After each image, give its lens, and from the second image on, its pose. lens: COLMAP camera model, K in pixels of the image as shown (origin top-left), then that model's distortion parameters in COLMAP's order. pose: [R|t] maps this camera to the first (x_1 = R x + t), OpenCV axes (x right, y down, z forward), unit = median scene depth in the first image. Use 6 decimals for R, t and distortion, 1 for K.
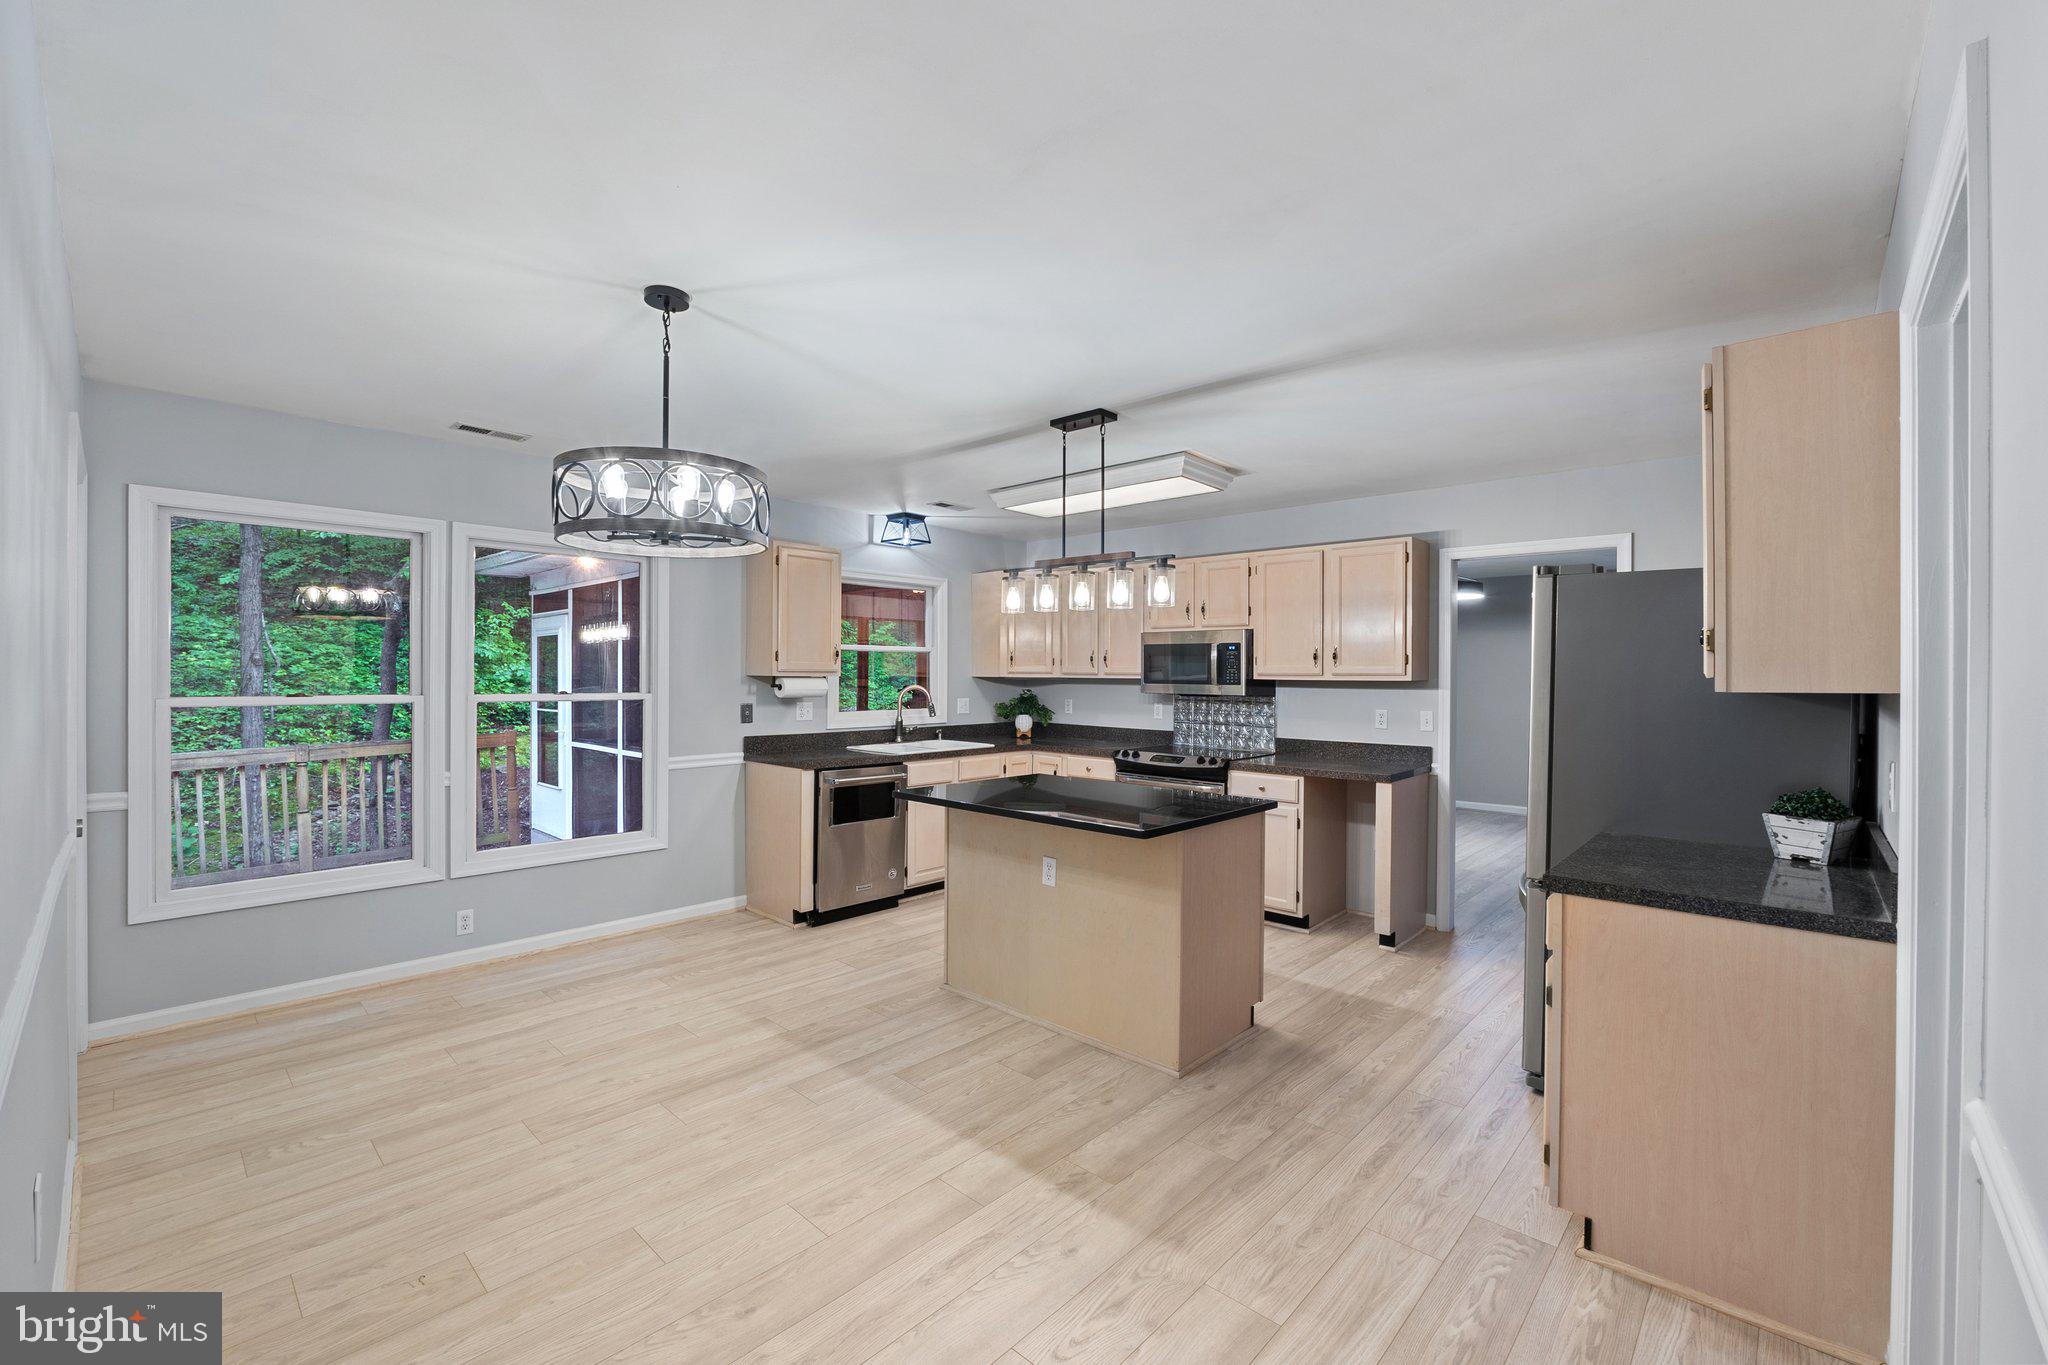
lens RADIAL K [[840.8, 0, 1028.0], [0, 840.8, 679.1], [0, 0, 1]] dist [0.000111, 0.000028]
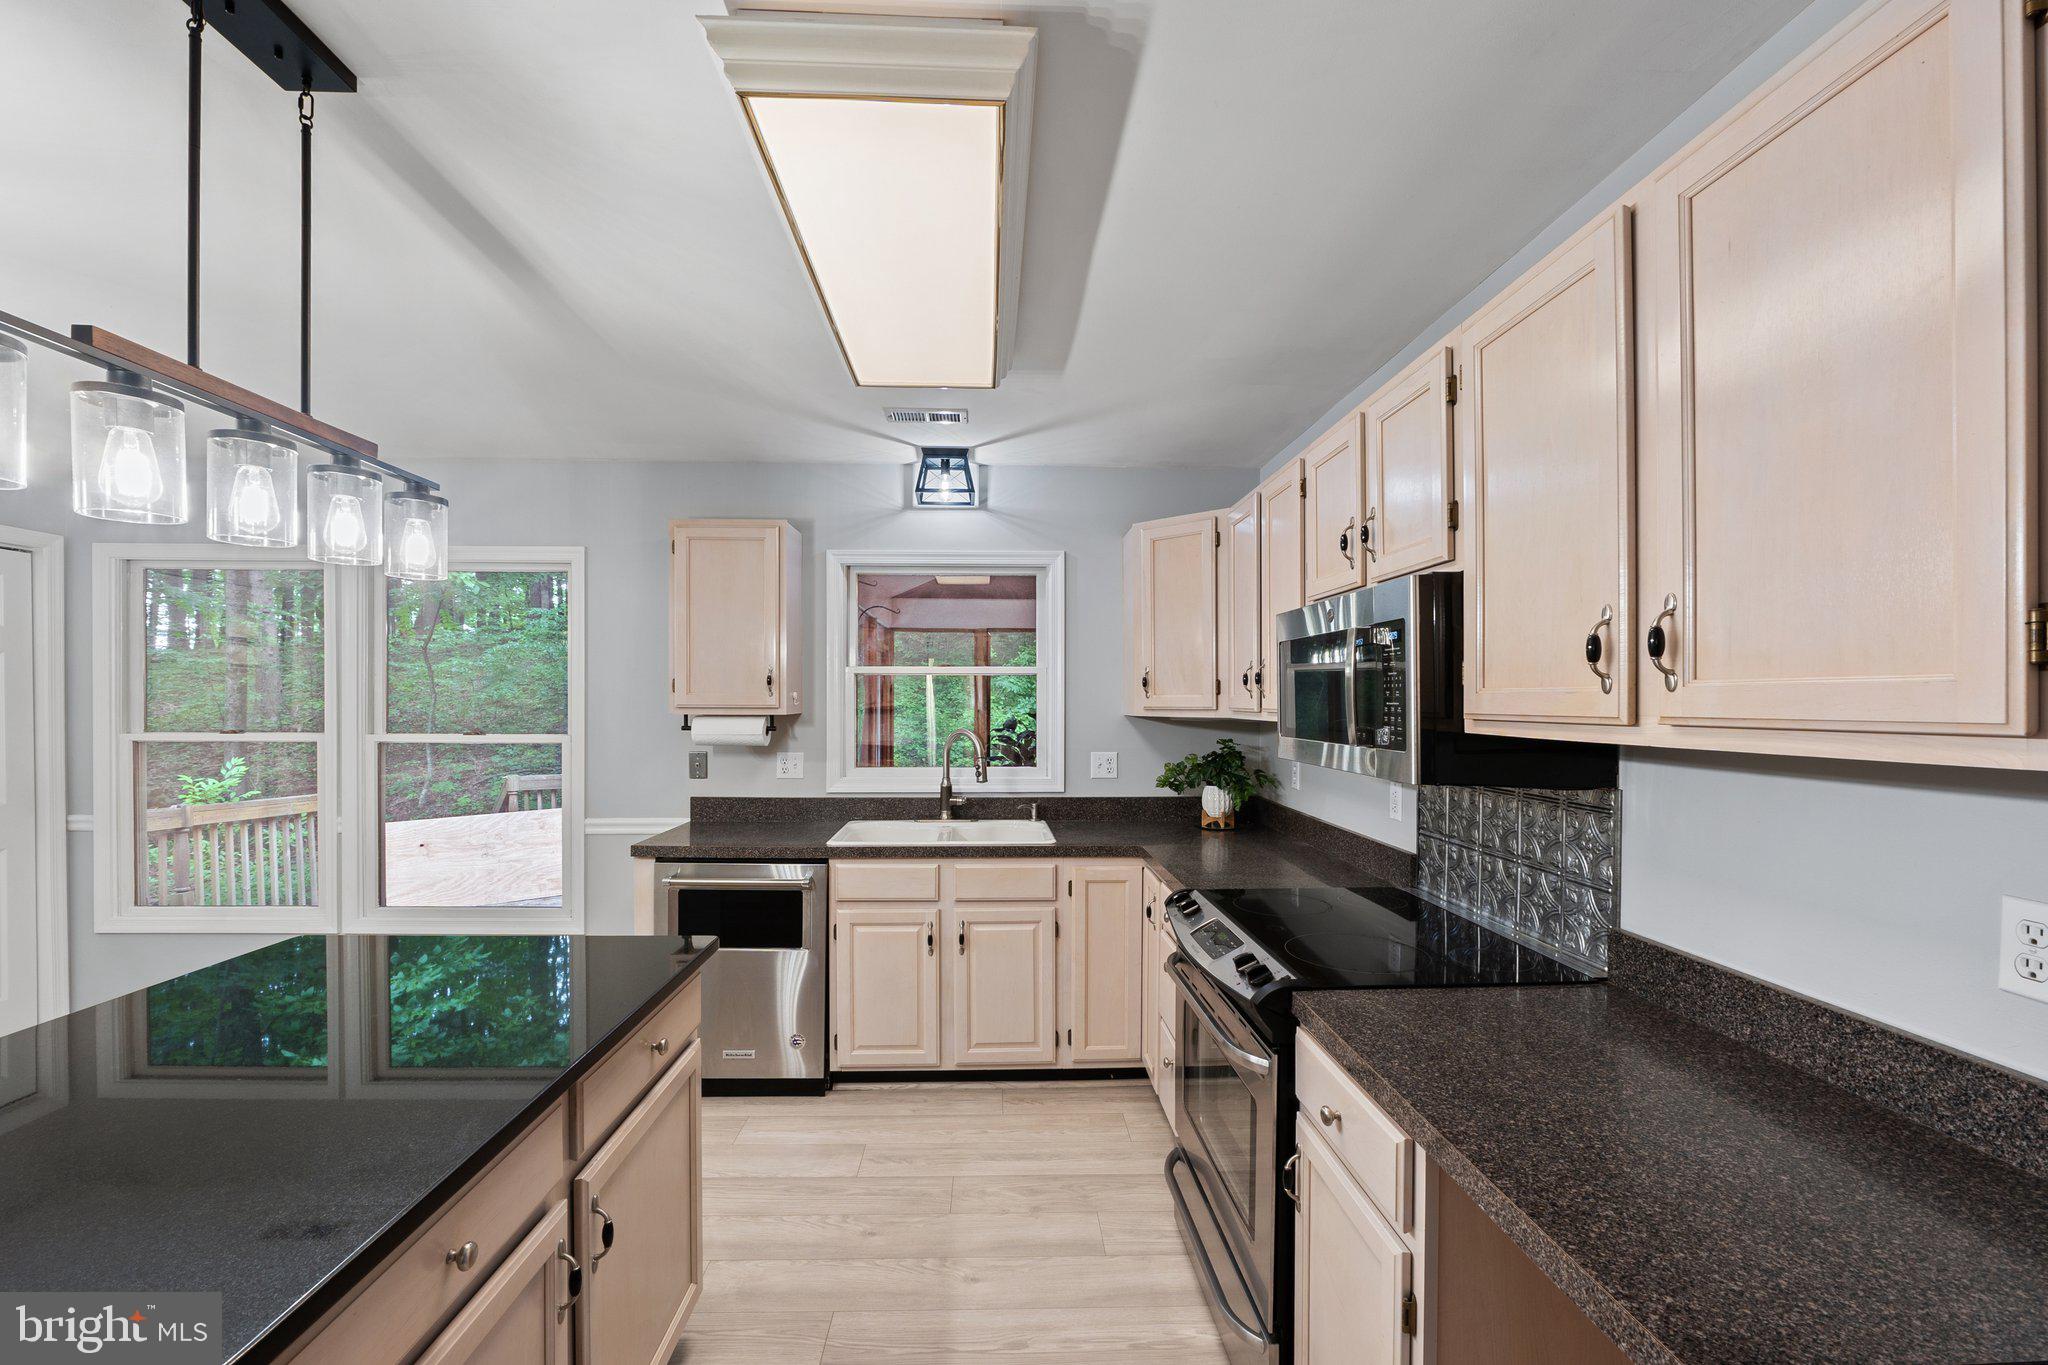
lens RADIAL K [[859.1, 0, 1022.2], [0, 859.1, 707.1], [0, 0, 1]] dist [0.000247, 0.000054]
pose [[0.701407, 0.000056, -0.712761, 0.391126], [-0.002933, 0.999992, -0.002808, -0.008232], [0.712755, 0.004060, 0.701401, 0.677831]]
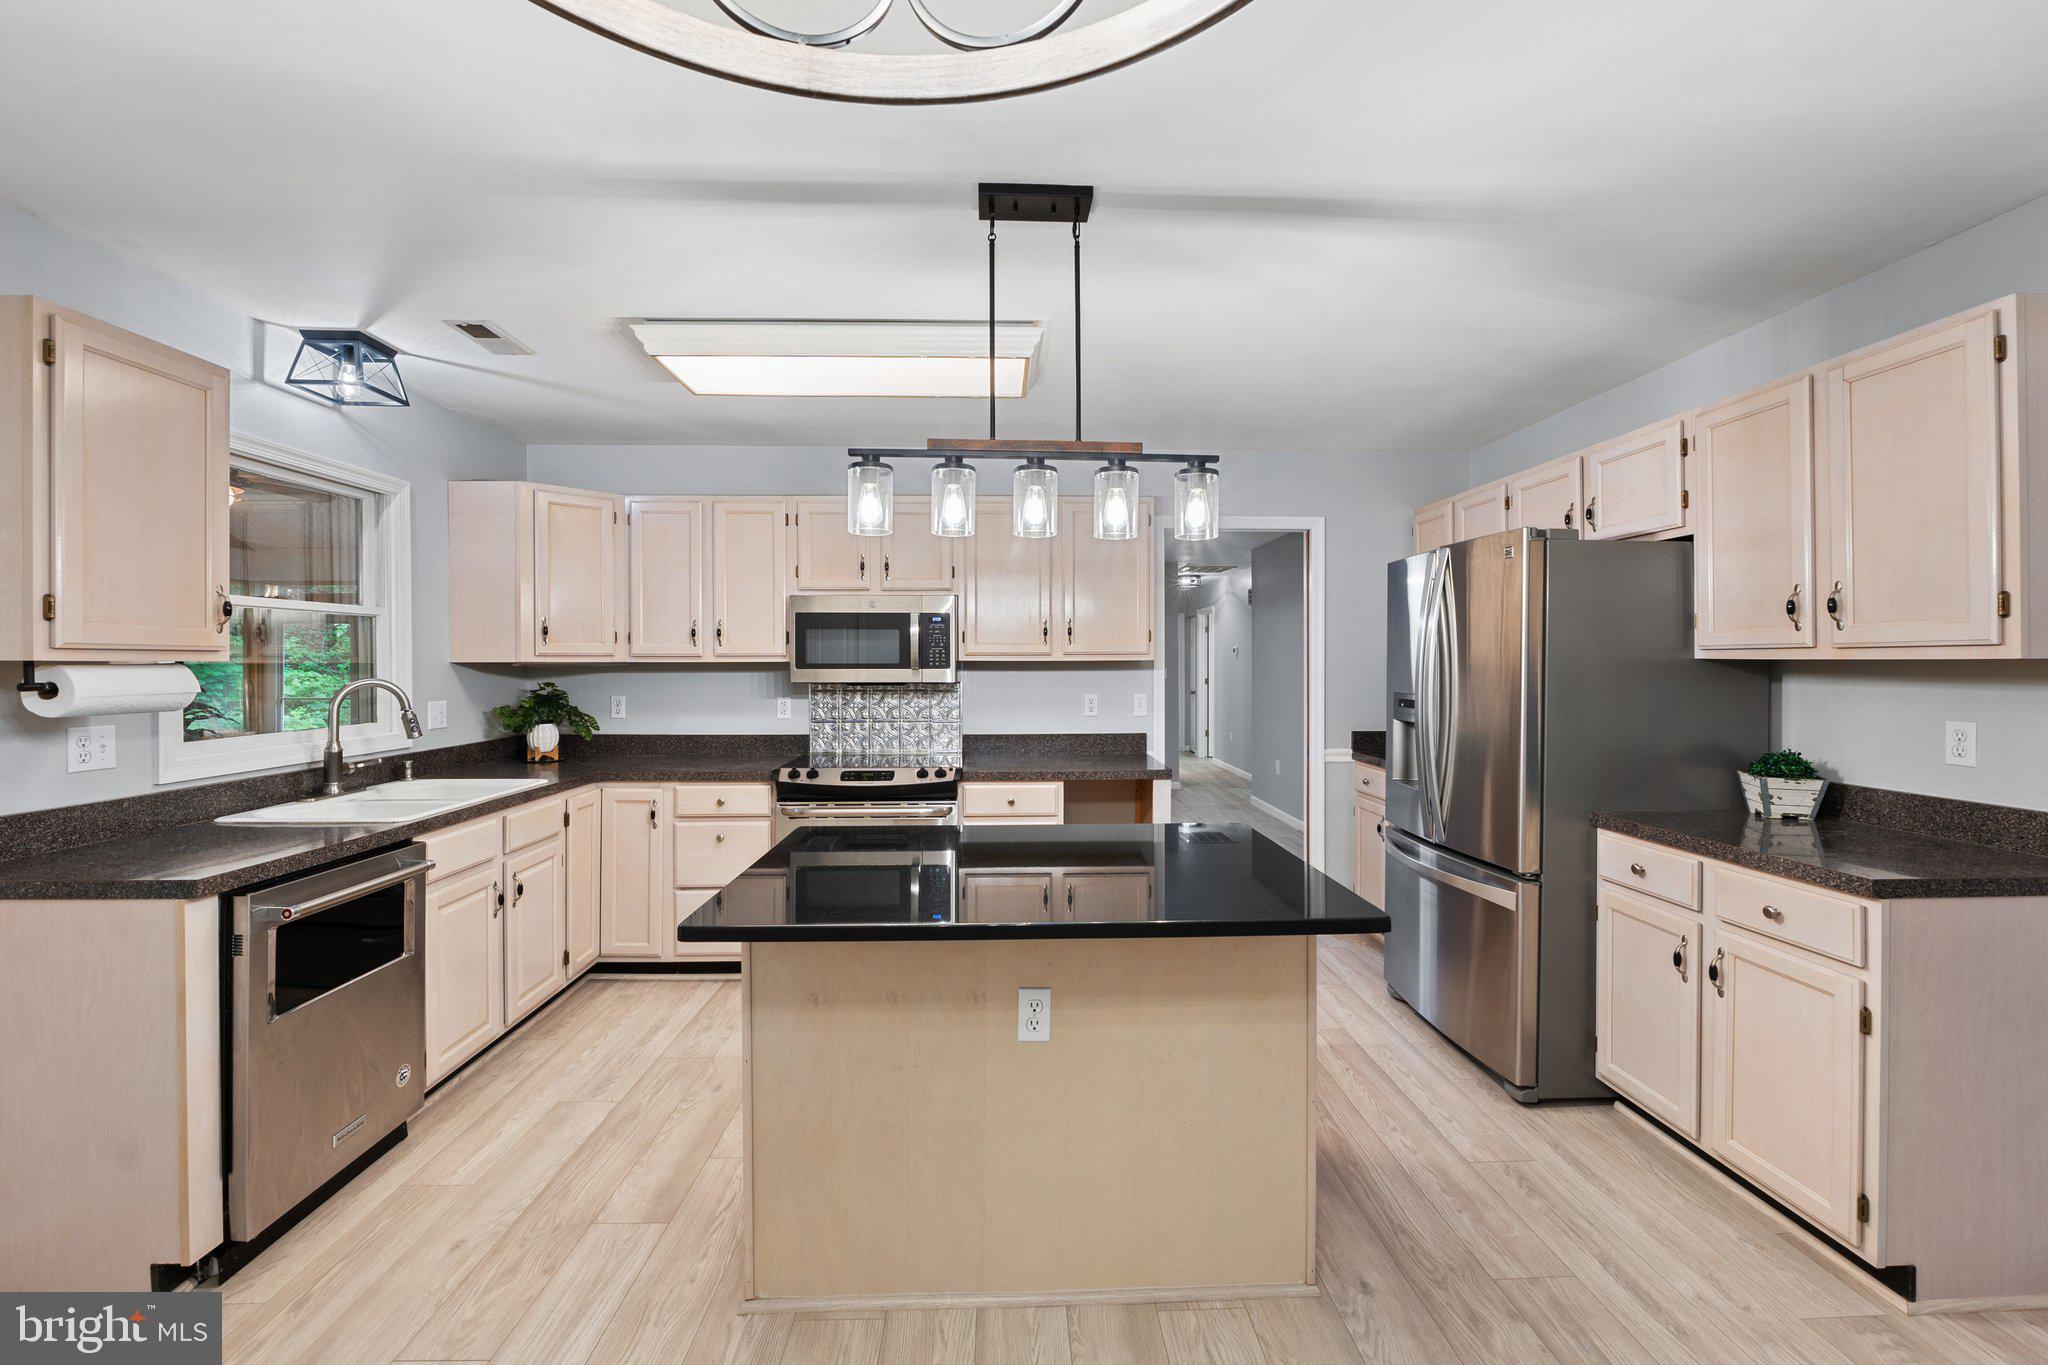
lens RADIAL K [[847.3, 0, 1021.6], [0, 847.3, 665.7], [0, 0, 1]] dist [-0.011329, 0.000561]
pose [[0.715763, -0.011372, 0.698251, -0.238711], [0.011877, 0.999921, 0.004111, 0.002200], [-0.698242, 0.005350, 0.715841, 0.414157]]
